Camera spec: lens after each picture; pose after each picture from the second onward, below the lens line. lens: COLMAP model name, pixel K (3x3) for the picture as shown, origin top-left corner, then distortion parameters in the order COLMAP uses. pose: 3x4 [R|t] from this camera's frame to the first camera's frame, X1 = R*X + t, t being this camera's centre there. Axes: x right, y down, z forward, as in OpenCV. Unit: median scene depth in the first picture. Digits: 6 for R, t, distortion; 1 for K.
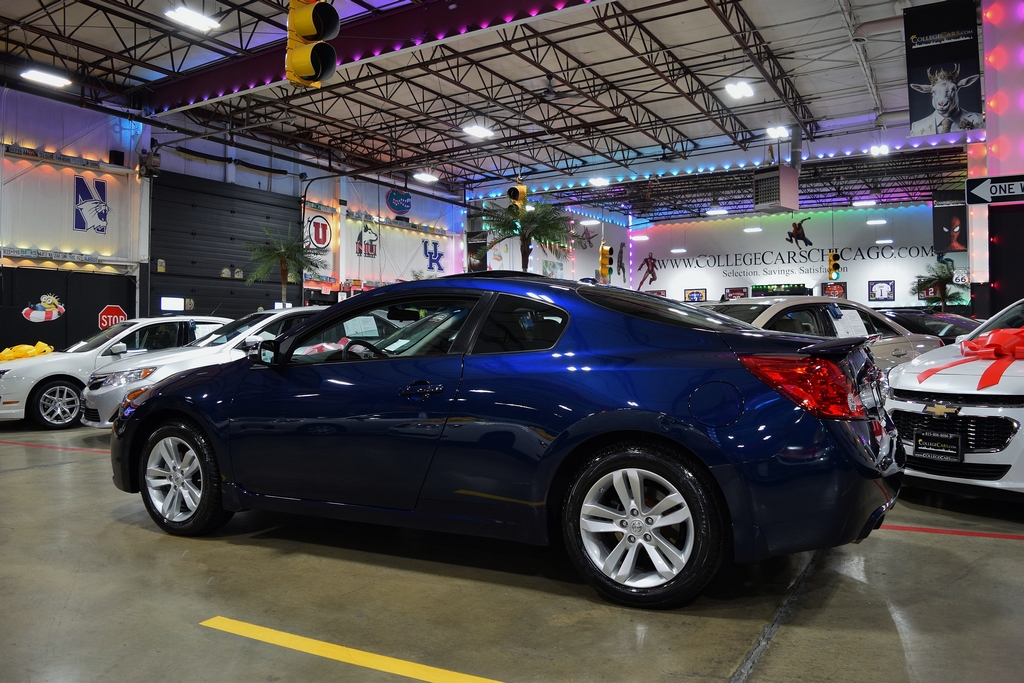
lens RADIAL K [[797.4, 0, 514.6], [0, 797.4, 337.9], [0, 0, 1]] dist [-0.086983, 0.011210]
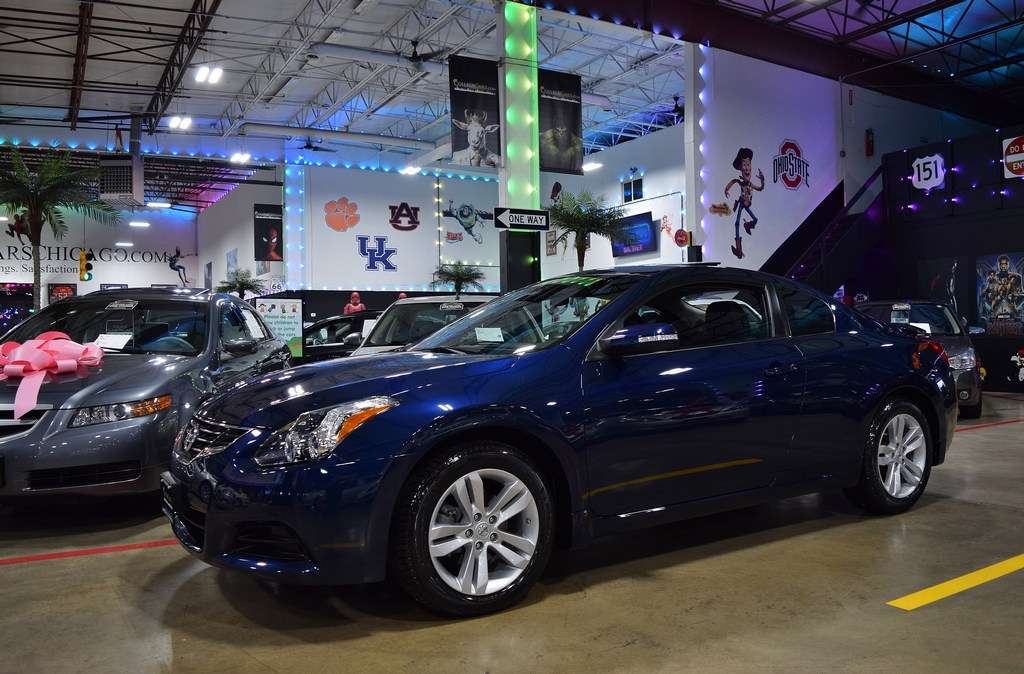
lens RADIAL K [[805.3, 0, 515.7], [0, 805.3, 334.2], [0, 0, 1]] dist [-0.087180, 0.012253]
pose [[0.504160, 0.000812, 0.863610, -0.291521], [0.011507, 0.999904, -0.007658, 0.005305], [-0.863534, 0.013799, 0.504103, 0.181911]]
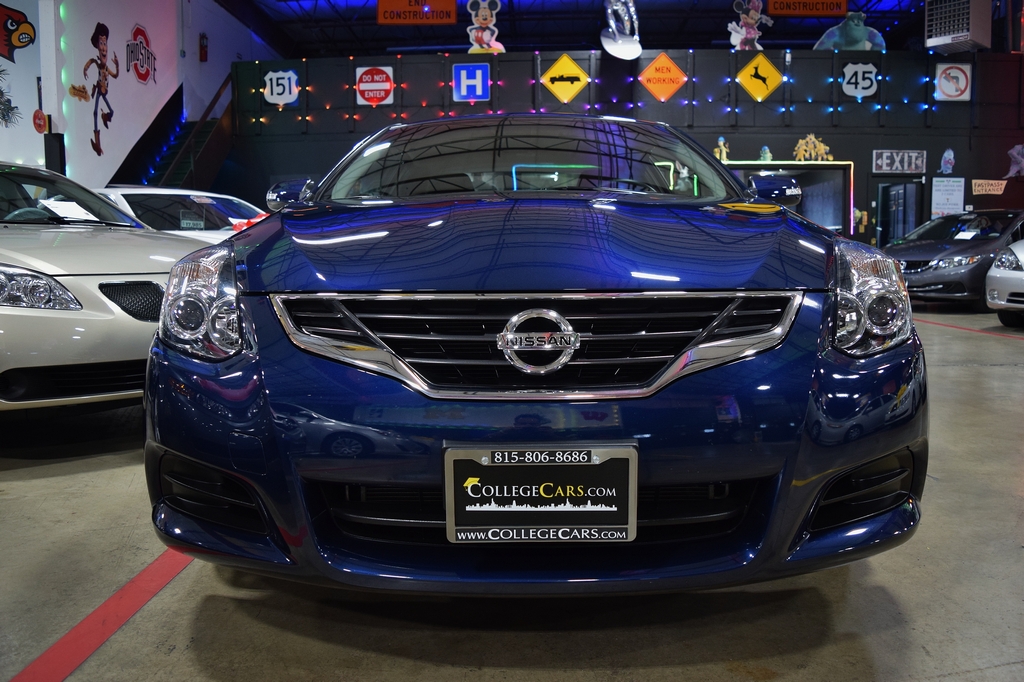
lens RADIAL K [[804.7, 0, 514.4], [0, 804.7, 338.5], [0, 0, 1]] dist [-0.088555, 0.006726]
pose [[-0.454744, -0.079709, 0.887048, -0.230491], [0.011488, 0.995379, 0.095333, 0.021553], [-0.890548, 0.053542, -0.451727, 0.408184]]
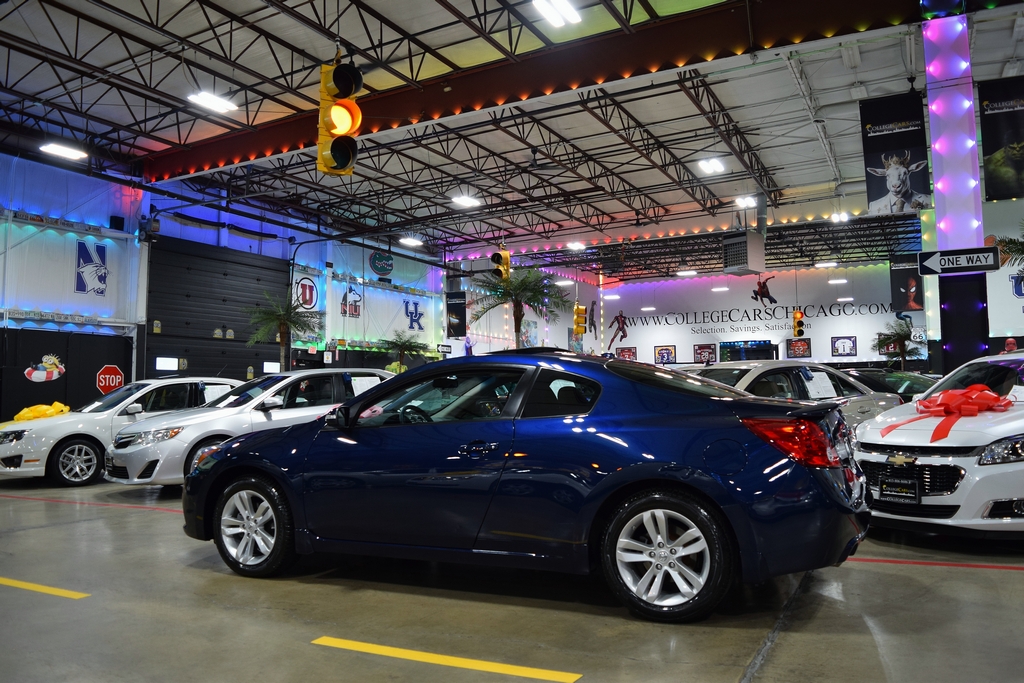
lens RADIAL K [[799.4, 0, 515.0], [0, 799.4, 339.2], [0, 0, 1]] dist [-0.088127, 0.010738]
pose [[0.999074, -0.002302, 0.042967, -0.027210], [0.005194, 0.997717, -0.067327, -0.004149], [-0.042714, 0.067488, 0.996805, -0.052939]]
